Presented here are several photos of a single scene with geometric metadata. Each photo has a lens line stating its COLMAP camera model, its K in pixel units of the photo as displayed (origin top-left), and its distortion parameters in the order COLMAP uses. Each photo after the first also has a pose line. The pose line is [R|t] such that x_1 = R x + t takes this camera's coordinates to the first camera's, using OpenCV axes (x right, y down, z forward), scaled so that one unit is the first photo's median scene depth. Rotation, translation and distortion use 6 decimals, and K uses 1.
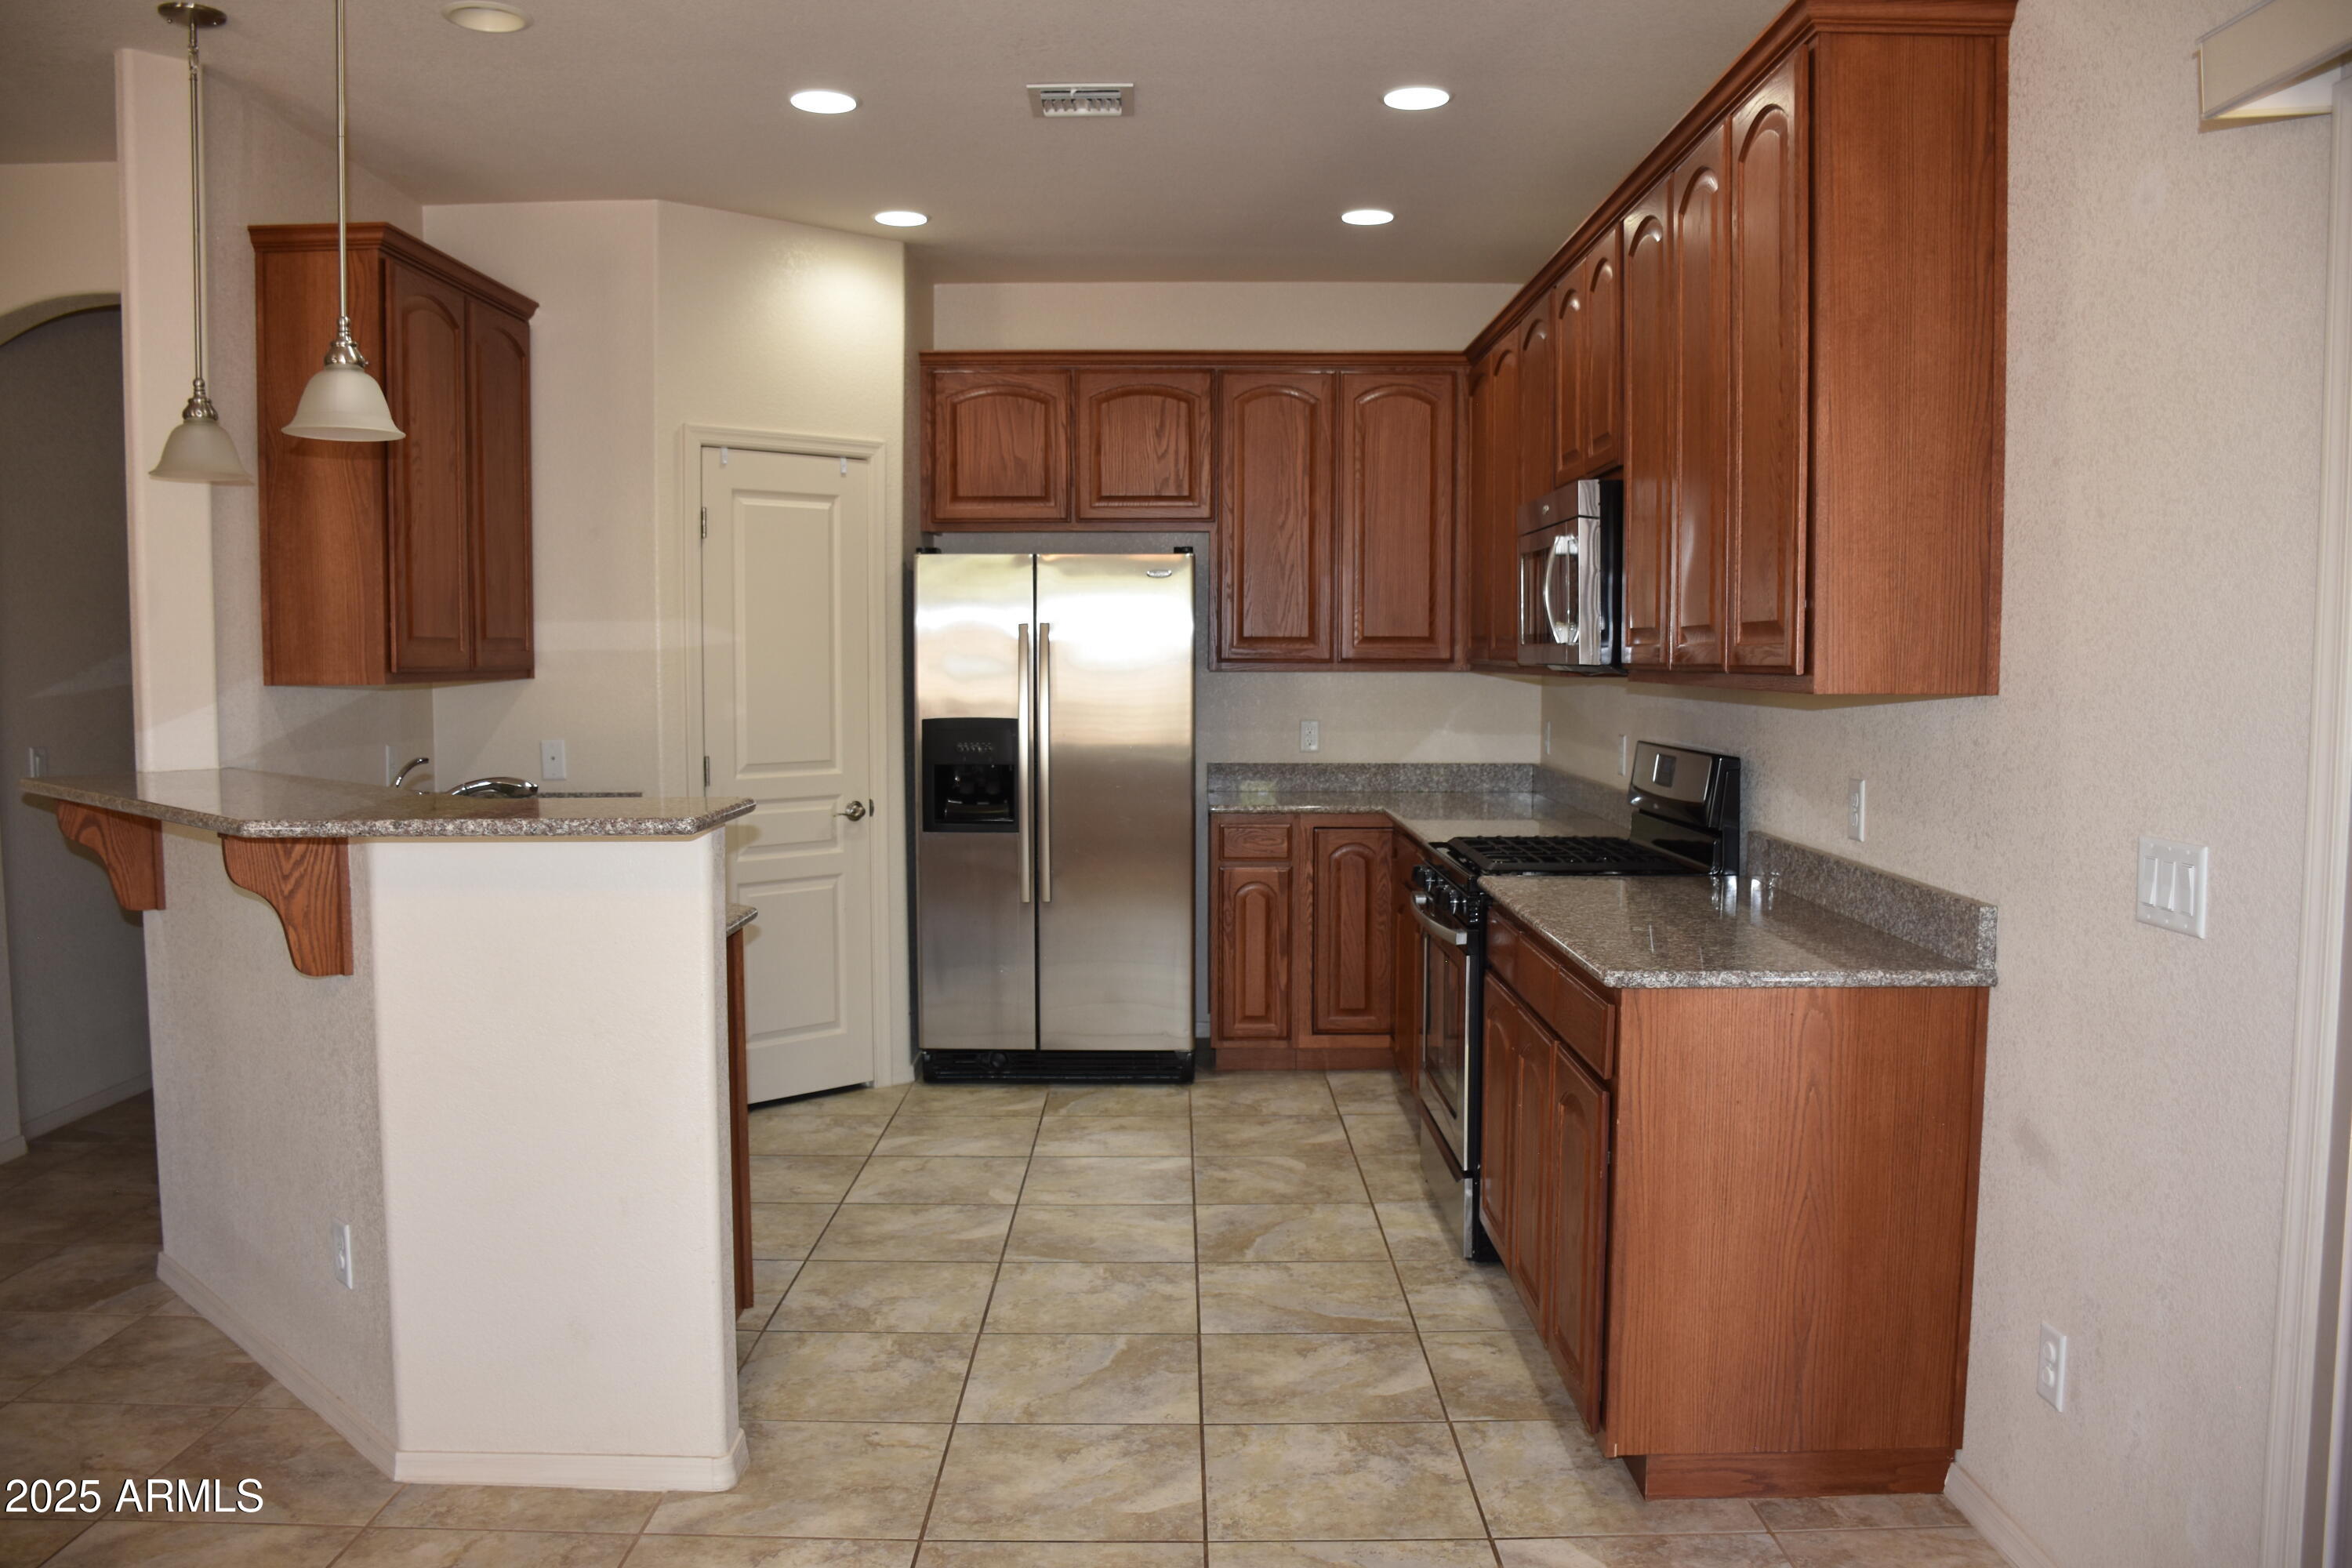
lens RADIAL K [[1829.9, 0, 1161.1], [0, 1829.9, 795.4], [0, 0, 1]] dist [-0.145954, 0.089687]
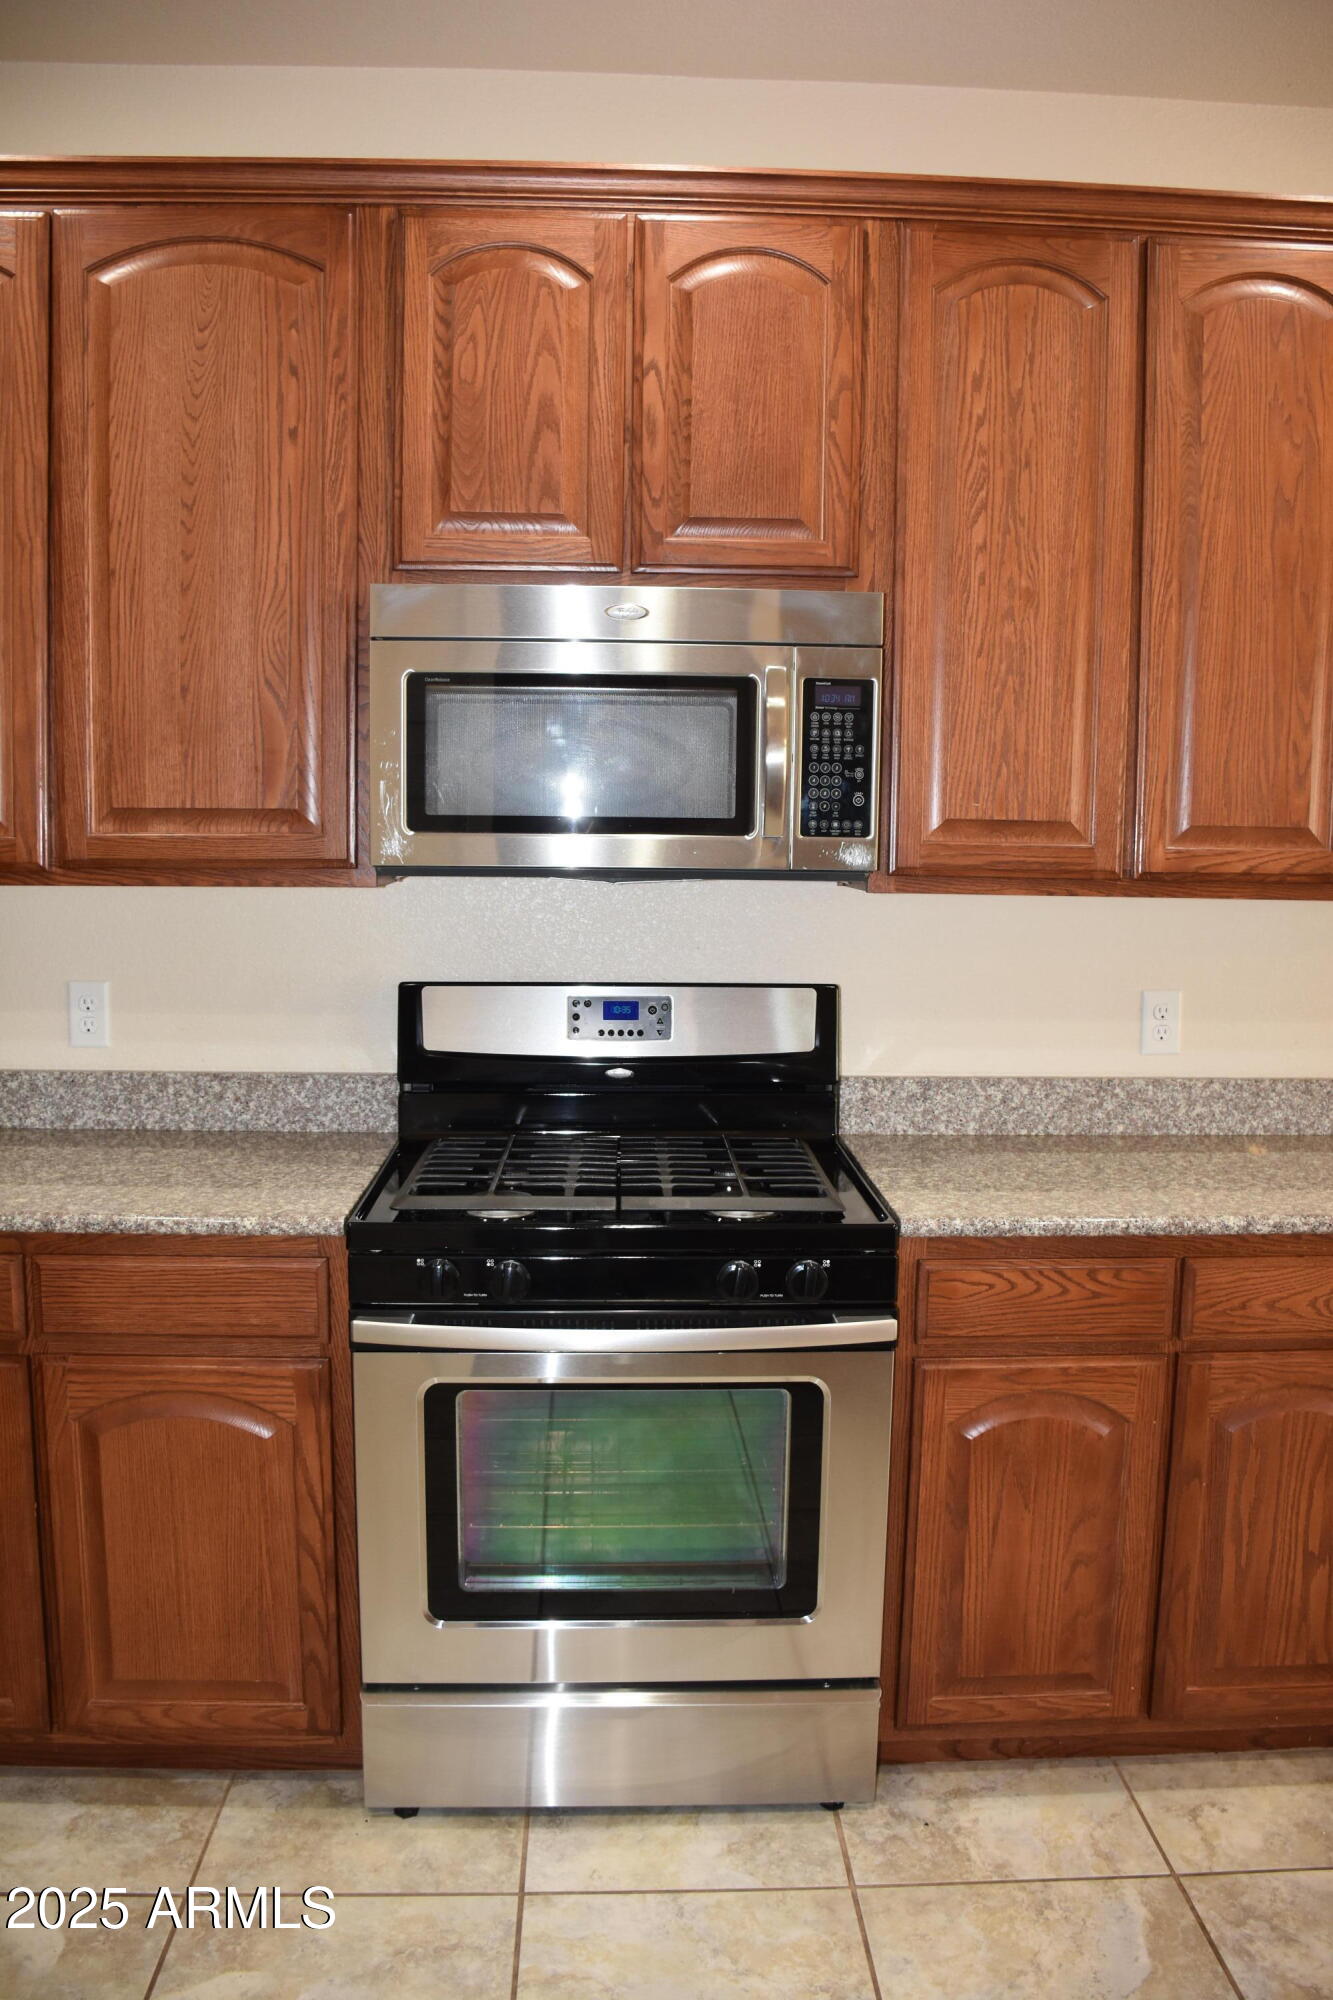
lens RADIAL K [[1556.1, 0, 670.9], [0, 1556.1, 988.1], [0, 0, 1]] dist [-0.145954, 0.089687]
pose [[-0.054600, -0.103163, 0.993165, -0.219989], [0.062005, 0.992379, 0.106490, -0.062709], [-0.996581, 0.067396, -0.047787, 0.718330]]
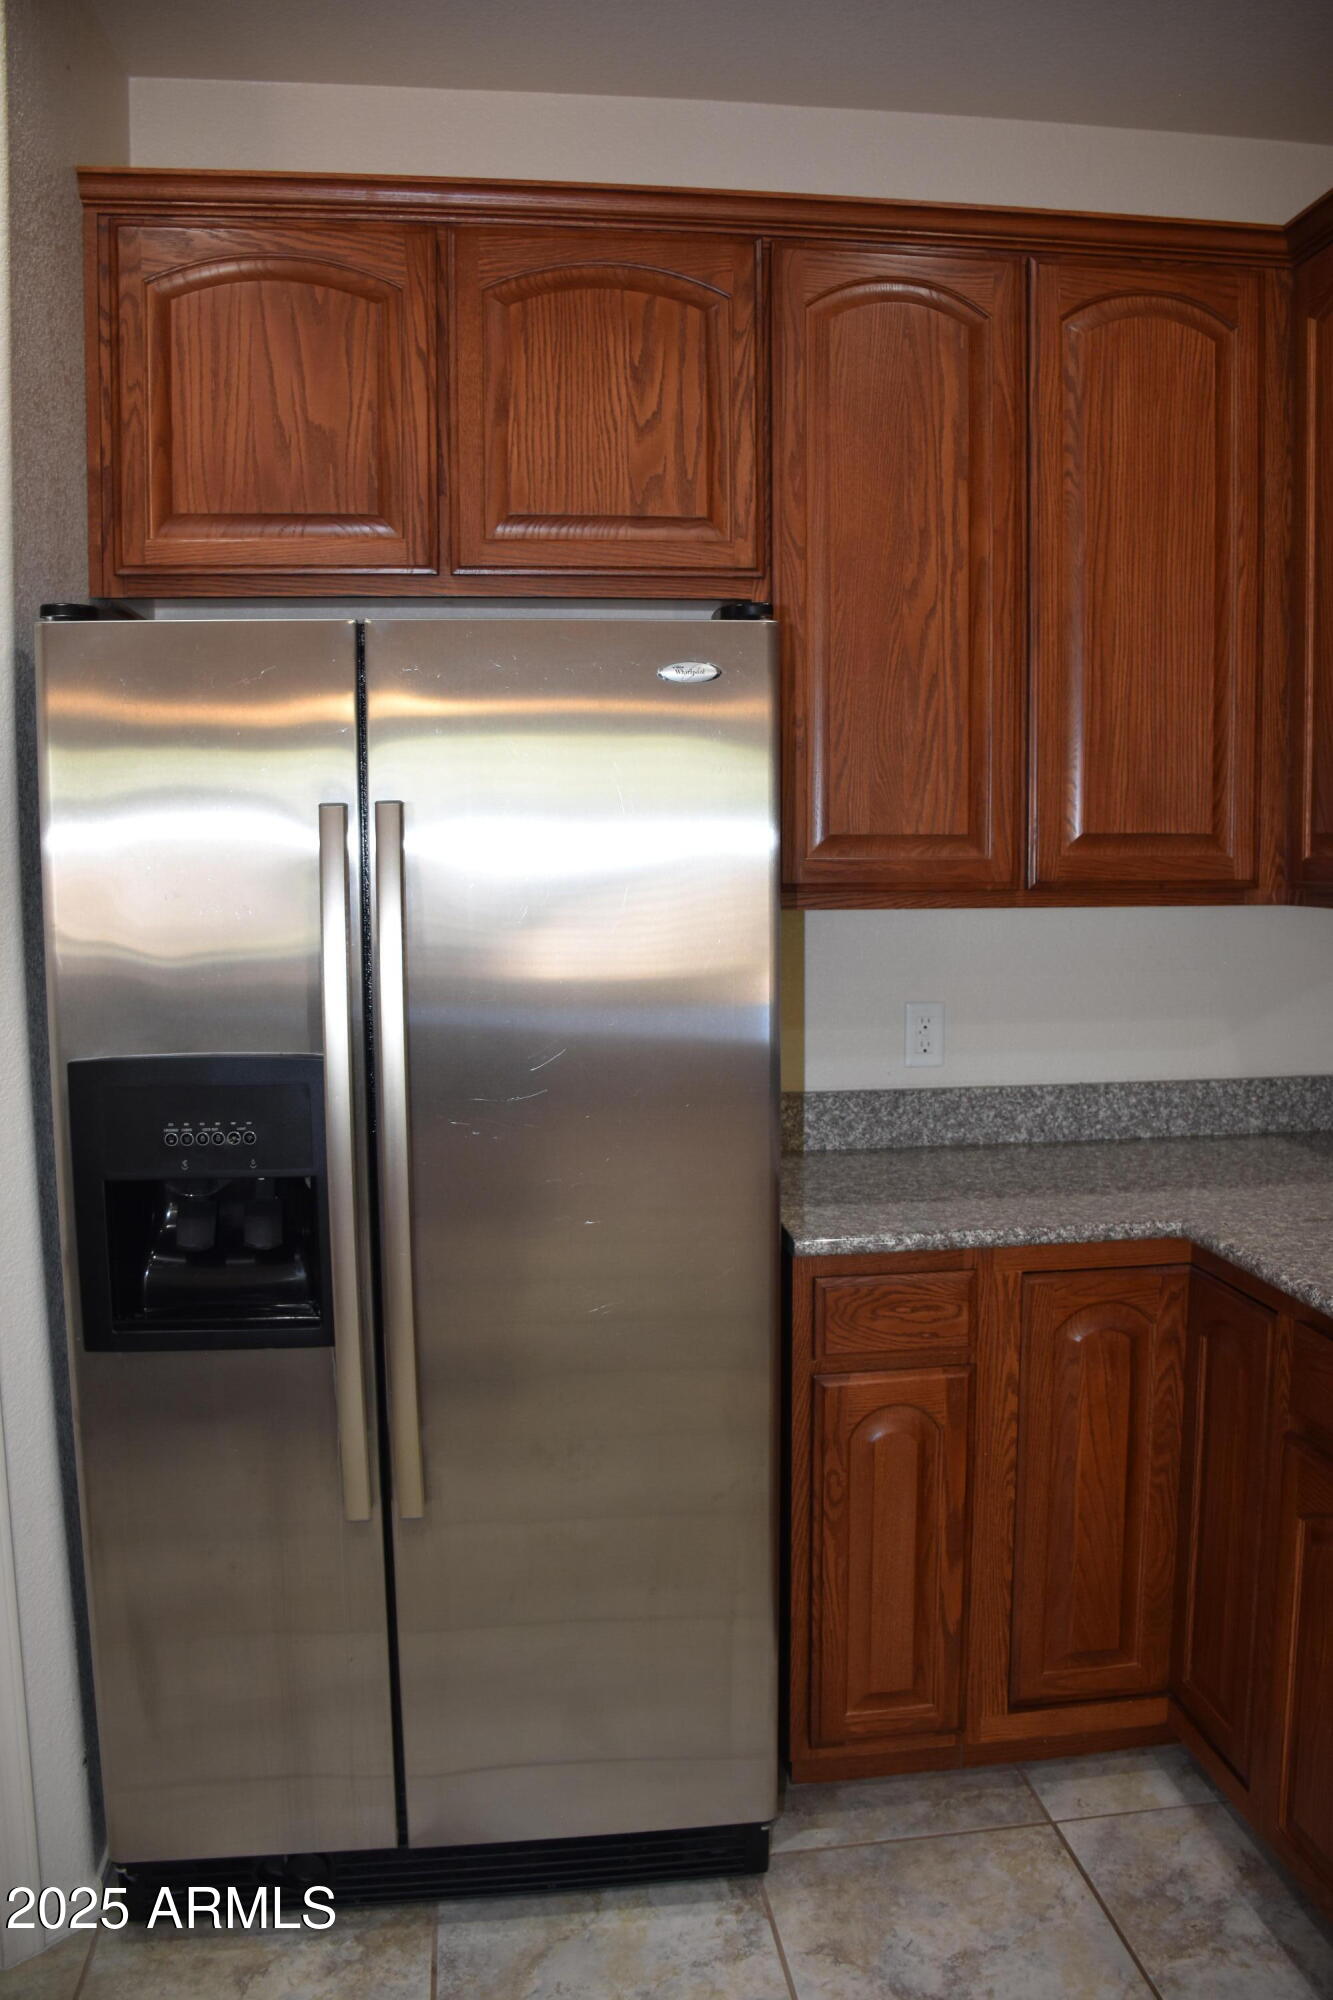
lens RADIAL K [[1556.1, 0, 668.2], [0, 1556.1, 1006.1], [0, 0, 1]] dist [-0.145954, 0.089687]
pose [[0.990698, -0.021202, 0.134418, -0.047094], [0.017861, 0.999502, 0.026012, -0.055705], [-0.134903, -0.023370, 0.990583, 0.631074]]
